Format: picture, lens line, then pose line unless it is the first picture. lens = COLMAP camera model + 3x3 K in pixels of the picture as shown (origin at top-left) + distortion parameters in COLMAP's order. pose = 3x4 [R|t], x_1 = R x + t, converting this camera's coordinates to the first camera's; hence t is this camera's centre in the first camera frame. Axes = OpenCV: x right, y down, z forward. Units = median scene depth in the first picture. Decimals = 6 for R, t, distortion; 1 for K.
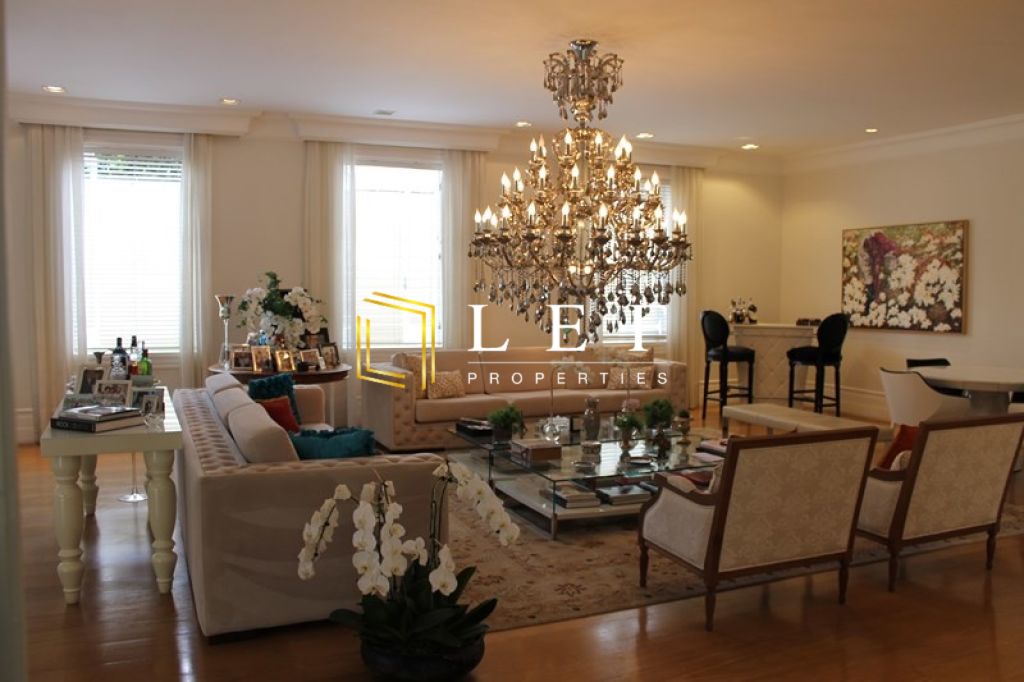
lens RADIAL K [[859.3, 0, 517.6], [0, 859.3, 342.5], [0, 0, 1]] dist [-0.157719, 0.121068]
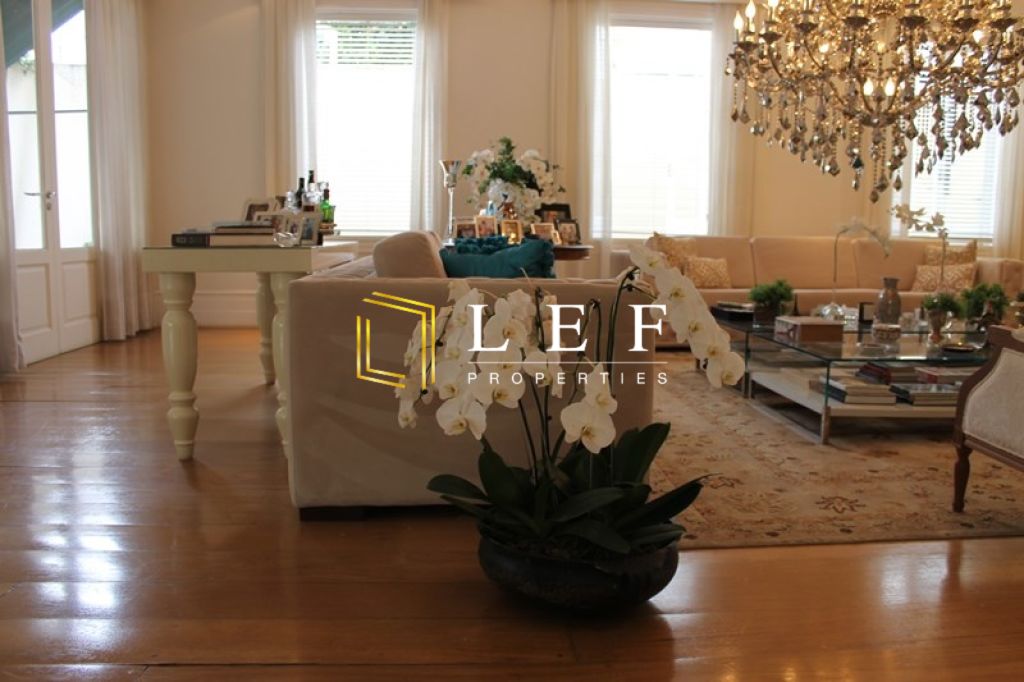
lens RADIAL K [[859.3, 0, 515.0], [0, 859.3, 337.8], [0, 0, 1]] dist [-0.157719, 0.121068]
pose [[0.941907, 0.042779, -0.333137, 0.031693], [-0.024742, 0.997998, 0.058201, 0.115660], [0.334960, -0.046578, 0.941080, 0.275061]]
